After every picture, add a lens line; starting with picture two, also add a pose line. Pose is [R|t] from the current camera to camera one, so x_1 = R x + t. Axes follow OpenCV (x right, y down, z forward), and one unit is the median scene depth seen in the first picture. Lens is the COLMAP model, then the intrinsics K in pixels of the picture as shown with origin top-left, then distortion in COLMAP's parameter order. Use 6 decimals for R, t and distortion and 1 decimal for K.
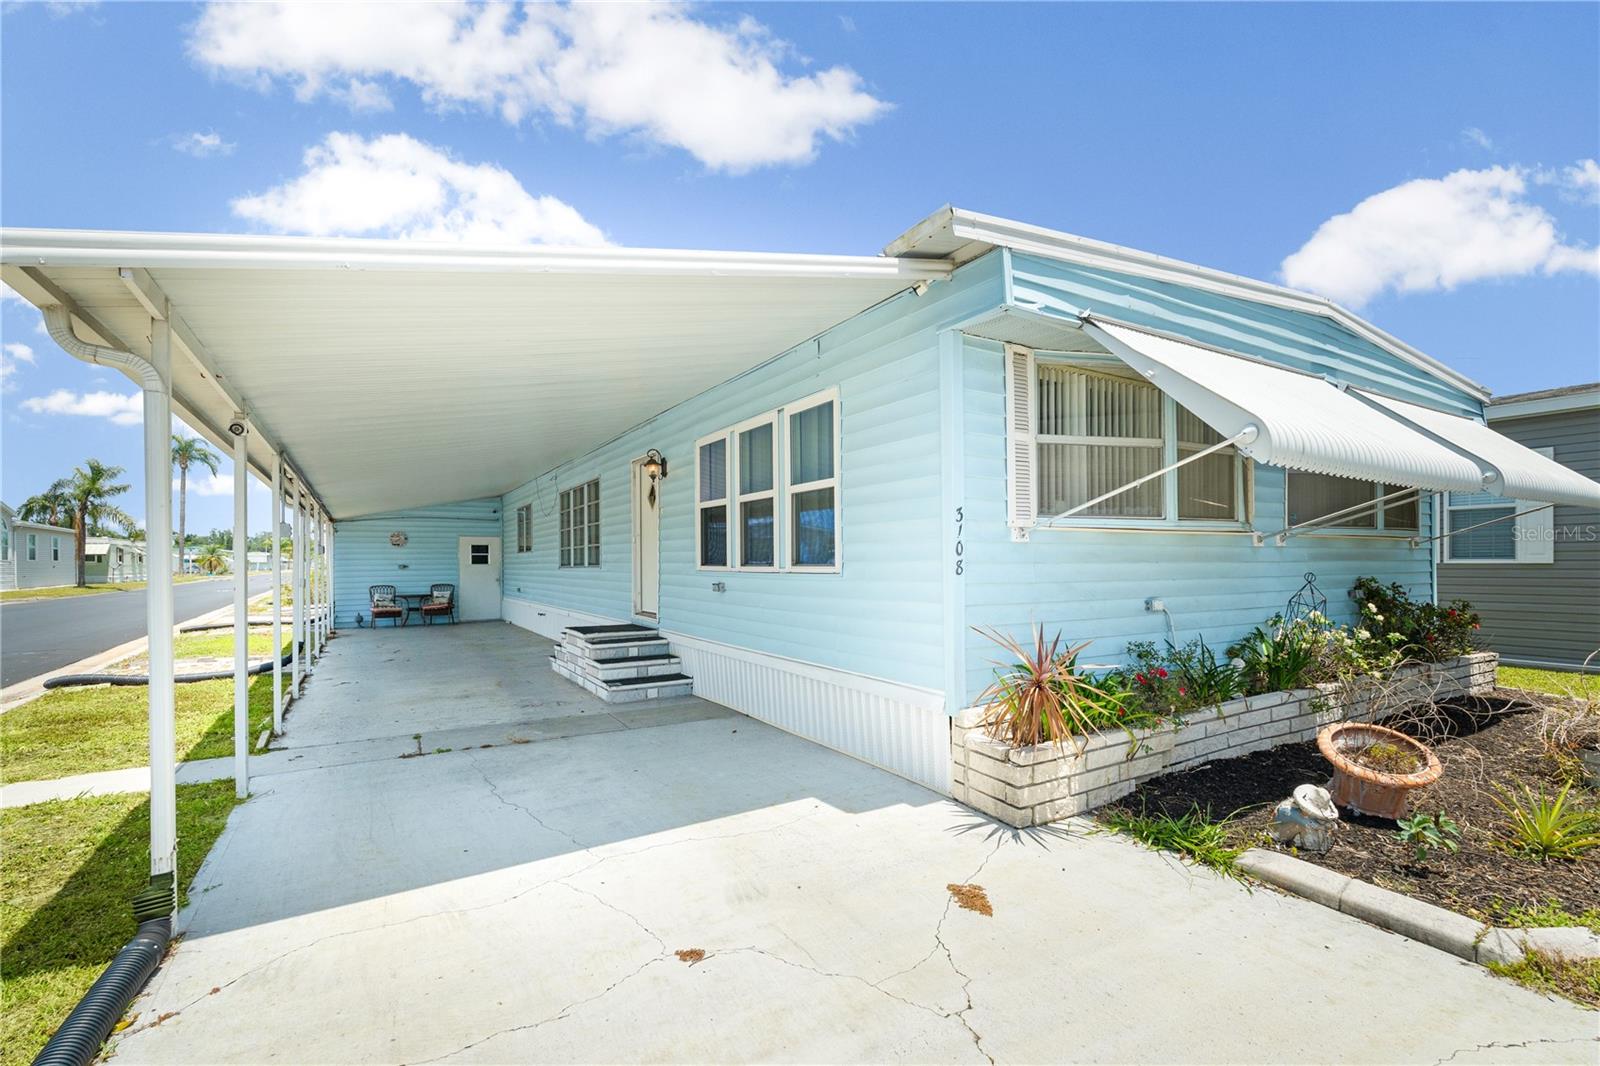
lens RADIAL K [[709.7, 0, 795.8], [0, 709.7, 538.0], [0, 0, 1]] dist [-0.002231, 0.000119]
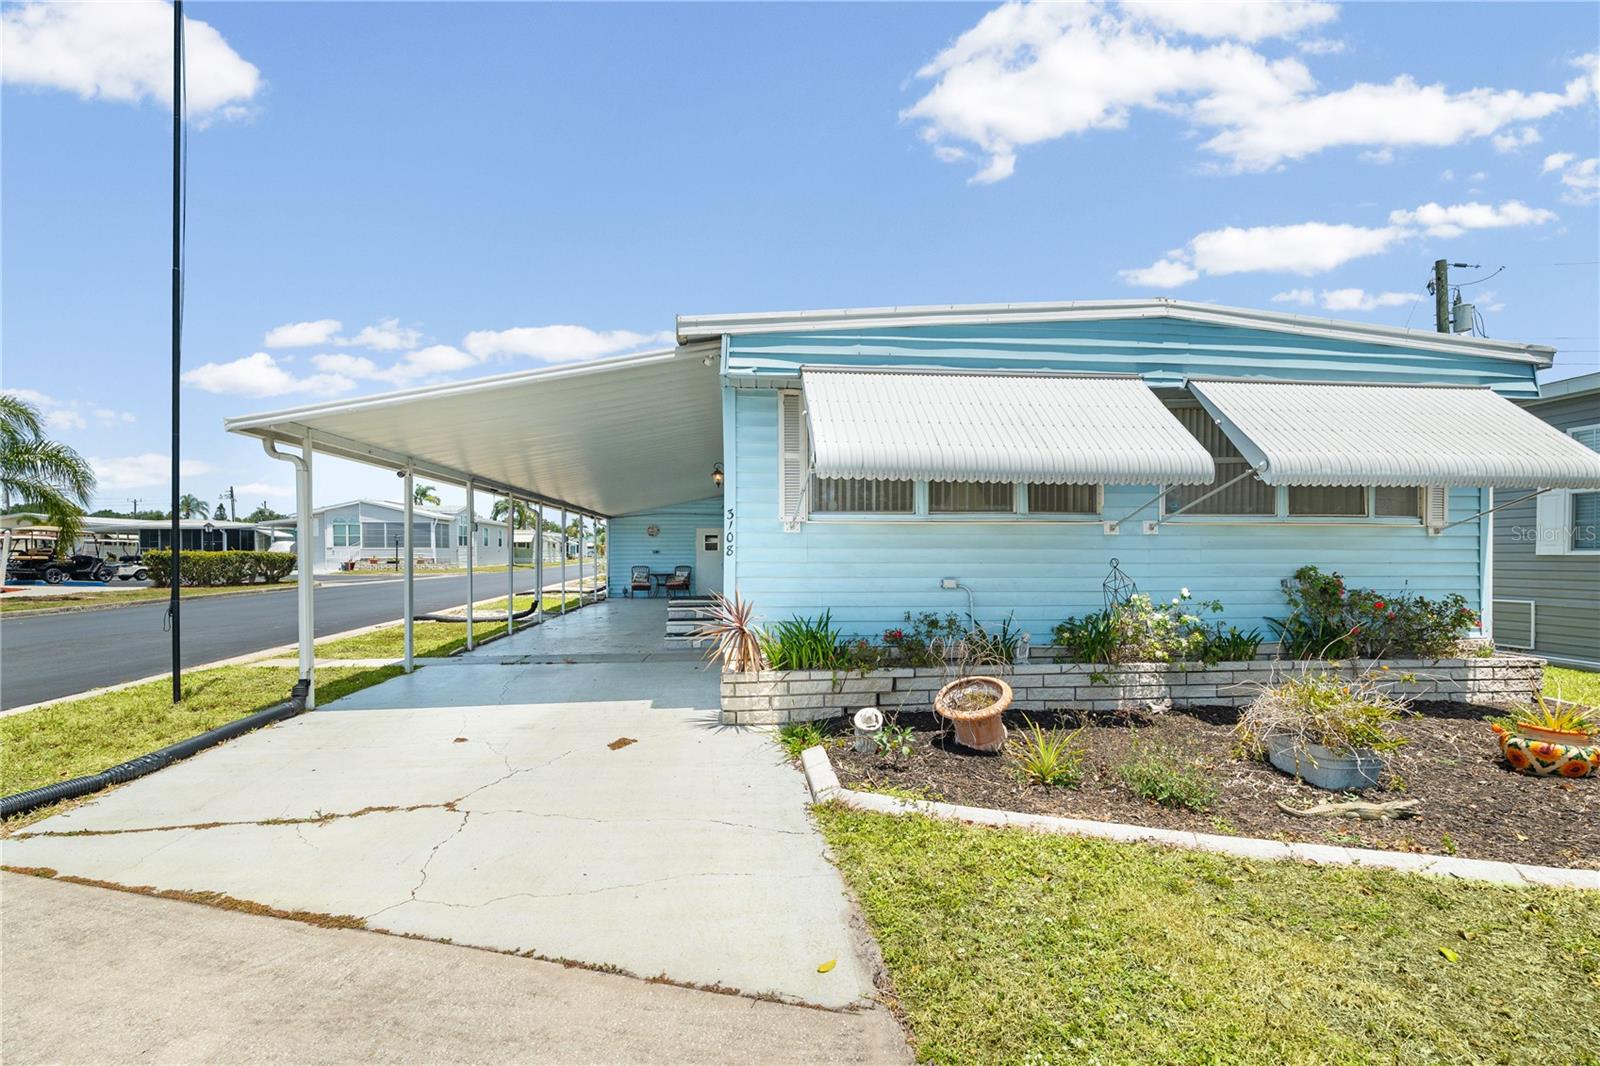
lens RADIAL K [[704.1, 0, 800.0], [0, 704.1, 533.0], [0, 0, 1]] dist [-0.003278, -0.000104]
pose [[0.908162, -0.004038, -0.418600, 0.766274], [0.007582, 0.999948, 0.006803, -0.002487], [0.418551, -0.009351, 0.908145, -0.197143]]
